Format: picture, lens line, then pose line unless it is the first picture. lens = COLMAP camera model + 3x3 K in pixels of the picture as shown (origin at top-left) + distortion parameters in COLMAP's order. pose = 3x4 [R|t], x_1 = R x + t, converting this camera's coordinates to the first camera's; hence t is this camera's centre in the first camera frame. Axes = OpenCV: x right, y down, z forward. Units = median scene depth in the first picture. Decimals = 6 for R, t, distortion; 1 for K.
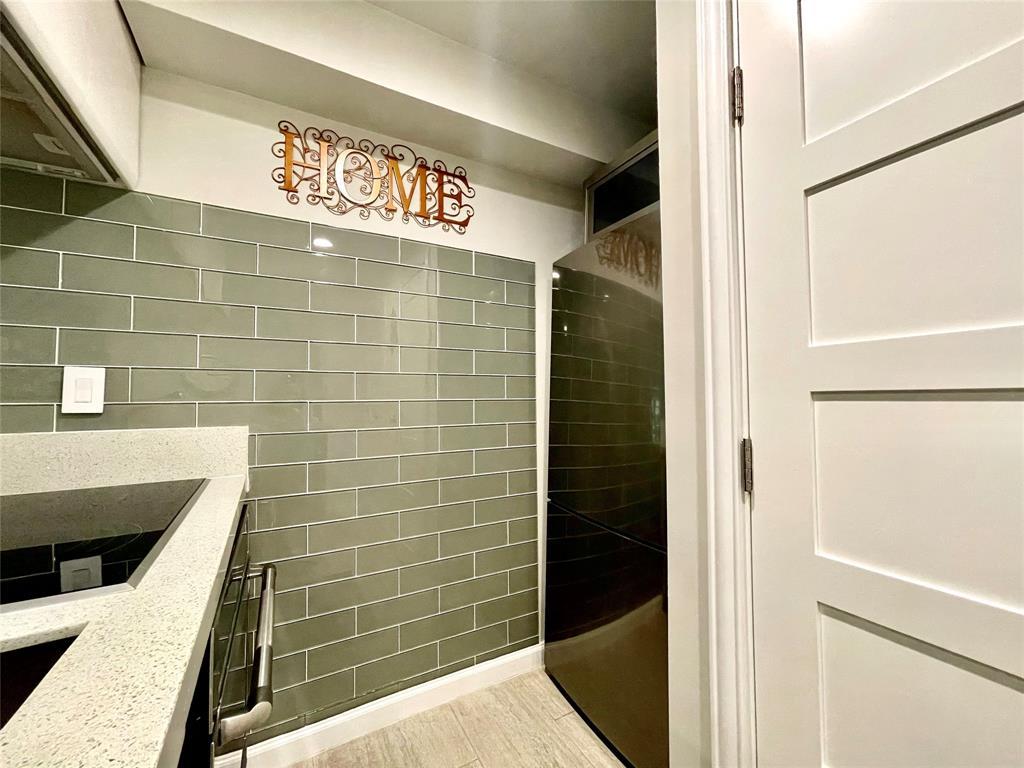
lens RADIAL K [[413.8, 0, 505.6], [0, 413.8, 383.0], [0, 0, 1]] dist [0.002460, 0.001215]
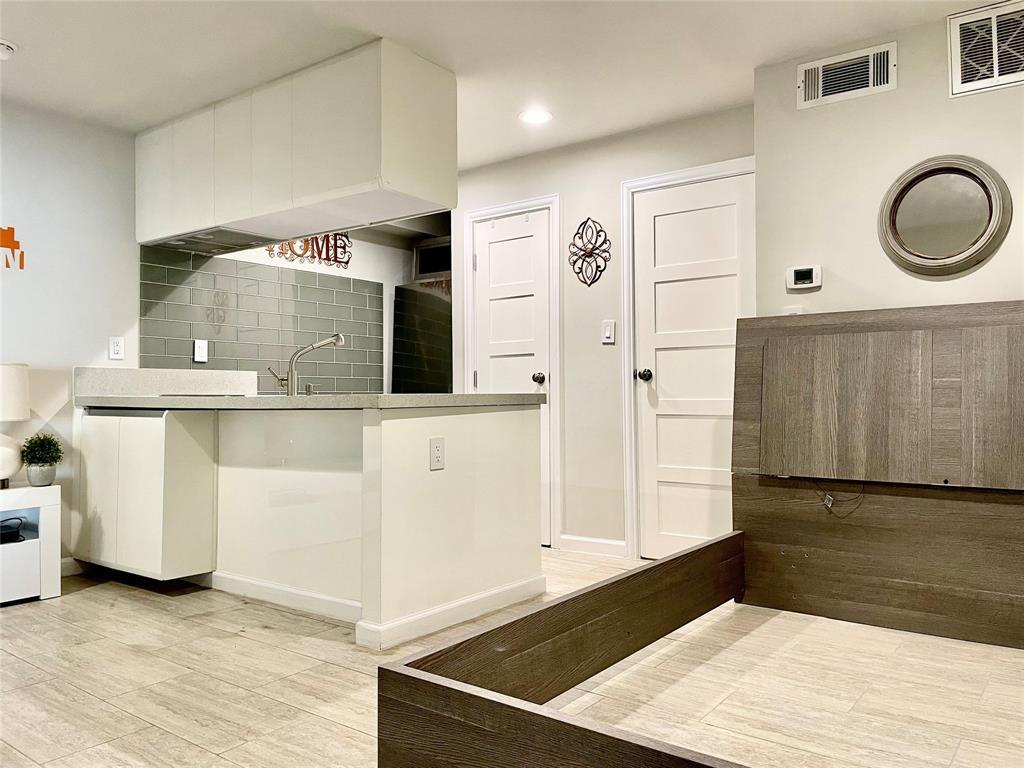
lens RADIAL K [[775.9, 0, 511.5], [0, 775.9, 380.4], [0, 0, 1]] dist [0.082089, -0.082854]
pose [[0.908104, 0.008218, 0.418664, -0.936321], [-0.012689, 0.999888, 0.007895, 0.087081], [-0.418552, -0.012482, 0.908107, -2.541390]]
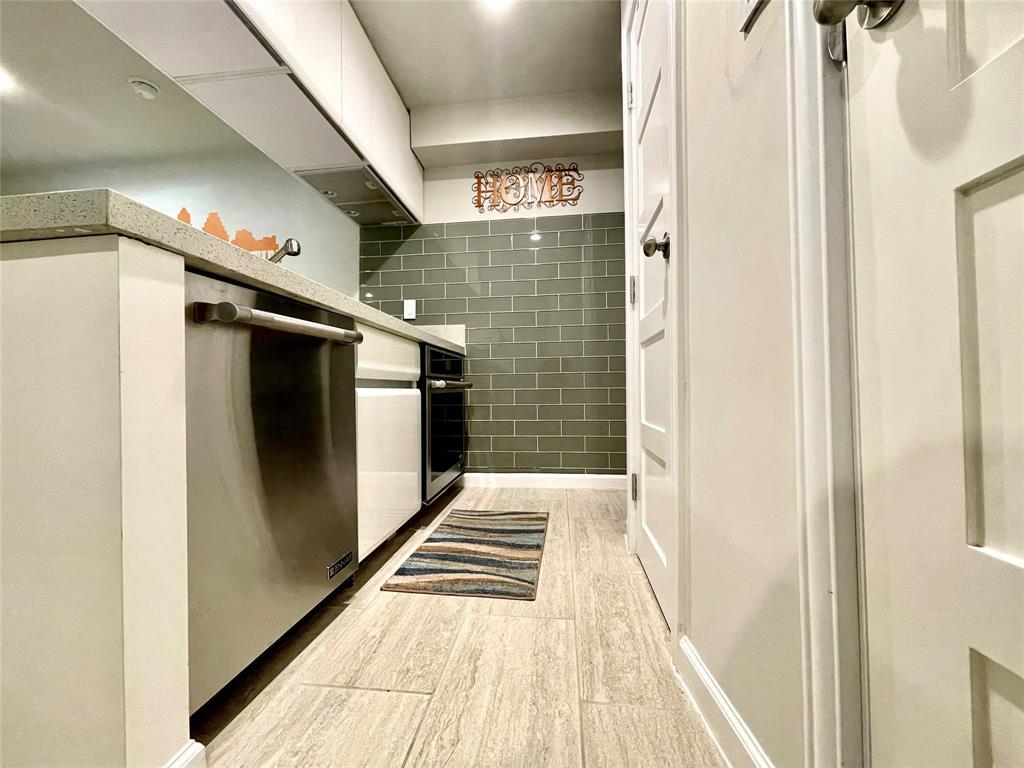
lens RADIAL K [[413.8, 0, 508.2], [0, 413.8, 384.3], [0, 0, 1]] dist [0.002460, 0.001215]
pose [[0.813853, -0.008320, -0.581011, 0.666245], [0.023785, 0.999536, 0.019004, 0.319121], [0.580584, -0.029286, 0.813674, -0.506723]]
